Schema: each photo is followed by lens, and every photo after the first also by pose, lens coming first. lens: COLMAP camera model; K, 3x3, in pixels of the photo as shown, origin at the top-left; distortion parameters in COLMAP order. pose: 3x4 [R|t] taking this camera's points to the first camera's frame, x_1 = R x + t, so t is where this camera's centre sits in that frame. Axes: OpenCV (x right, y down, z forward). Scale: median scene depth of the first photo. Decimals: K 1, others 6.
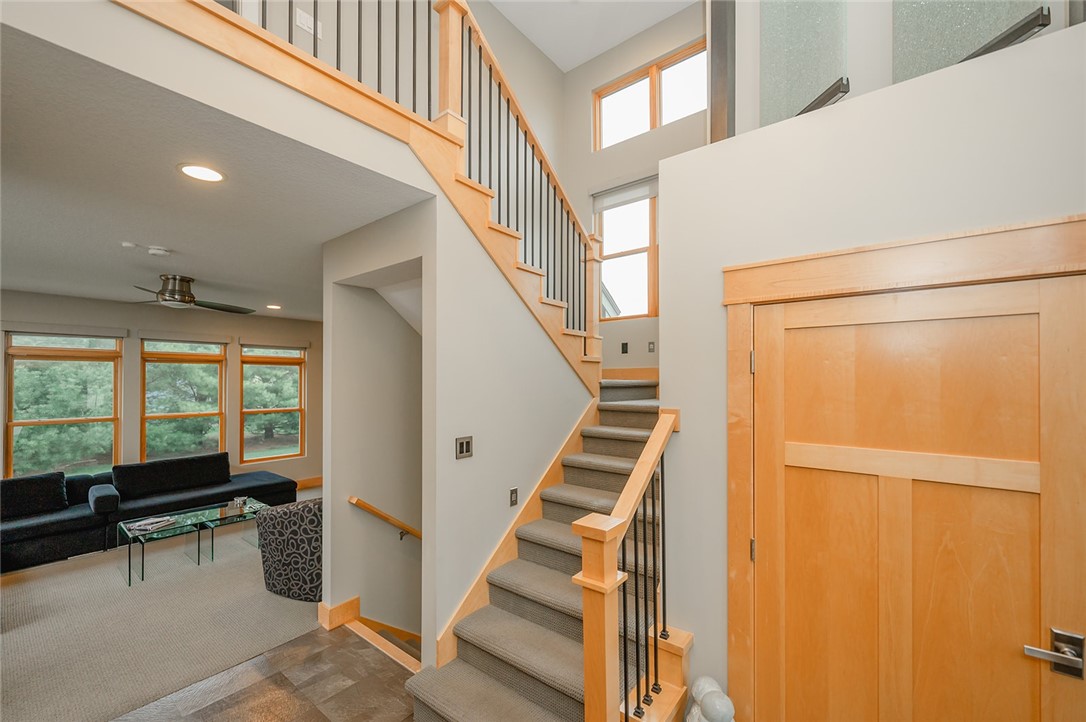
lens RADIAL K [[433.6, 0, 541.9], [0, 433.6, 373.7], [0, 0, 1]] dist [0.000781, -0.000118]
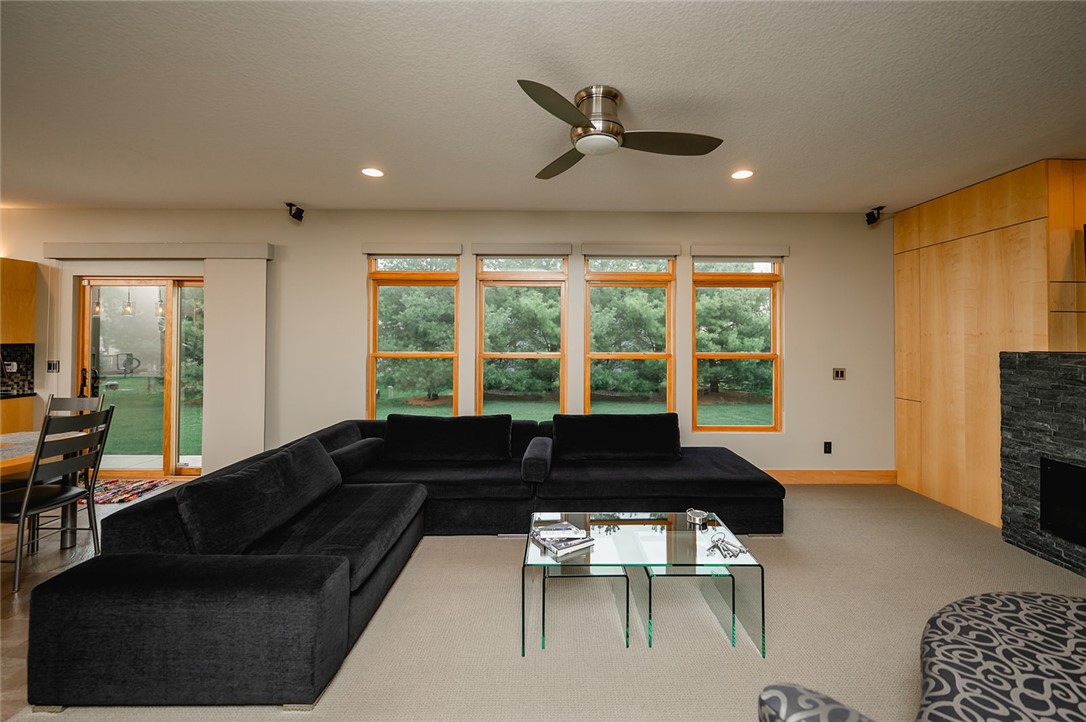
lens RADIAL K [[433.6, 0, 567.7], [0, 433.6, 335.2], [0, 0, 1]] dist [0.000781, -0.000118]
pose [[0.639627, -0.002361, -0.768681, -0.263994], [0.006624, 0.999975, 0.002441, 0.048522], [0.768657, -0.006653, 0.639627, 0.367821]]
